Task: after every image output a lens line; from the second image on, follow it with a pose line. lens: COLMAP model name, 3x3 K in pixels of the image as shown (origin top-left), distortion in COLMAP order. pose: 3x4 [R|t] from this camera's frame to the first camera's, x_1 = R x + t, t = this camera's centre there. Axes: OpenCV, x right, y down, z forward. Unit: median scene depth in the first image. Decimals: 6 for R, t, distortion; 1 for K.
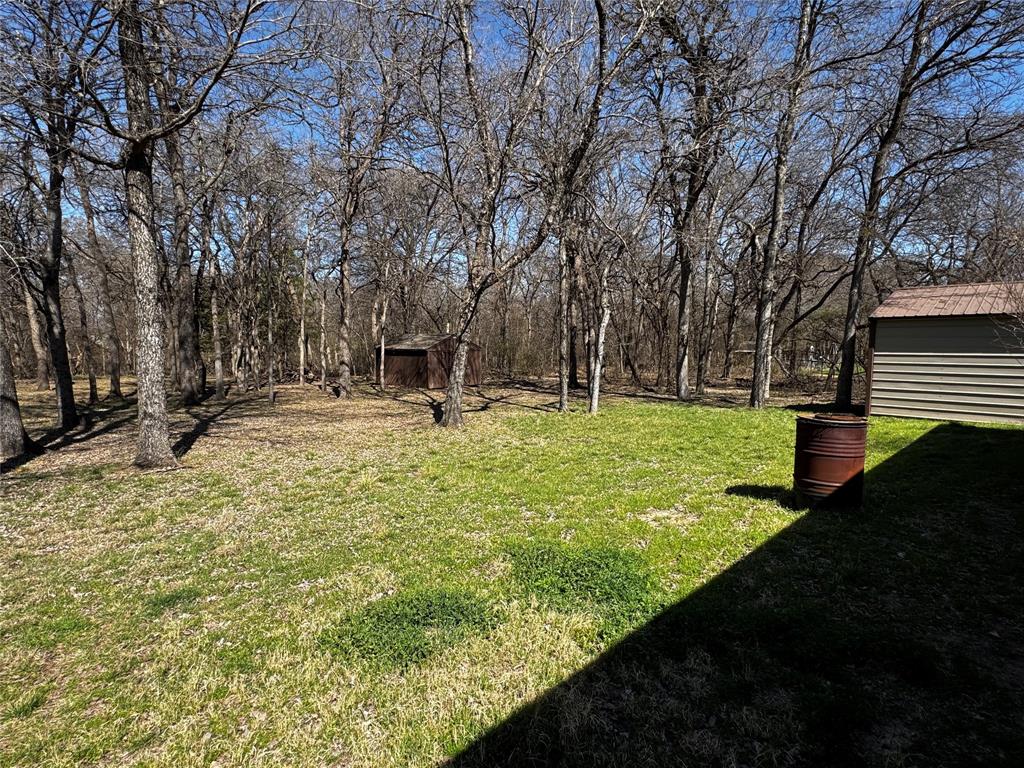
lens RADIAL K [[506.8, 0, 511.9], [0, 506.8, 383.7], [0, 0, 1]] dist [-0.004152, 0.000071]
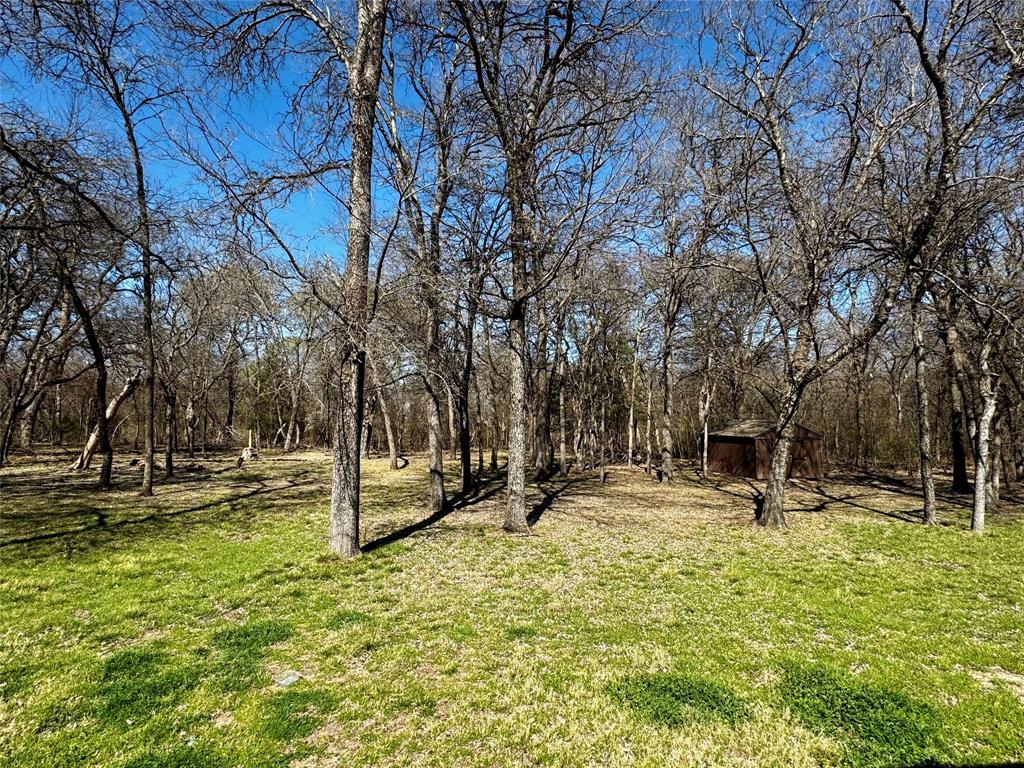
lens RADIAL K [[506.8, 0, 513.6], [0, 506.8, 382.4], [0, 0, 1]] dist [-0.004152, 0.000071]
pose [[0.809821, -0.037552, -0.585474, 0.070477], [-0.055145, 0.988659, -0.139688, -0.030149], [0.584080, 0.145409, 0.798566, -0.101697]]
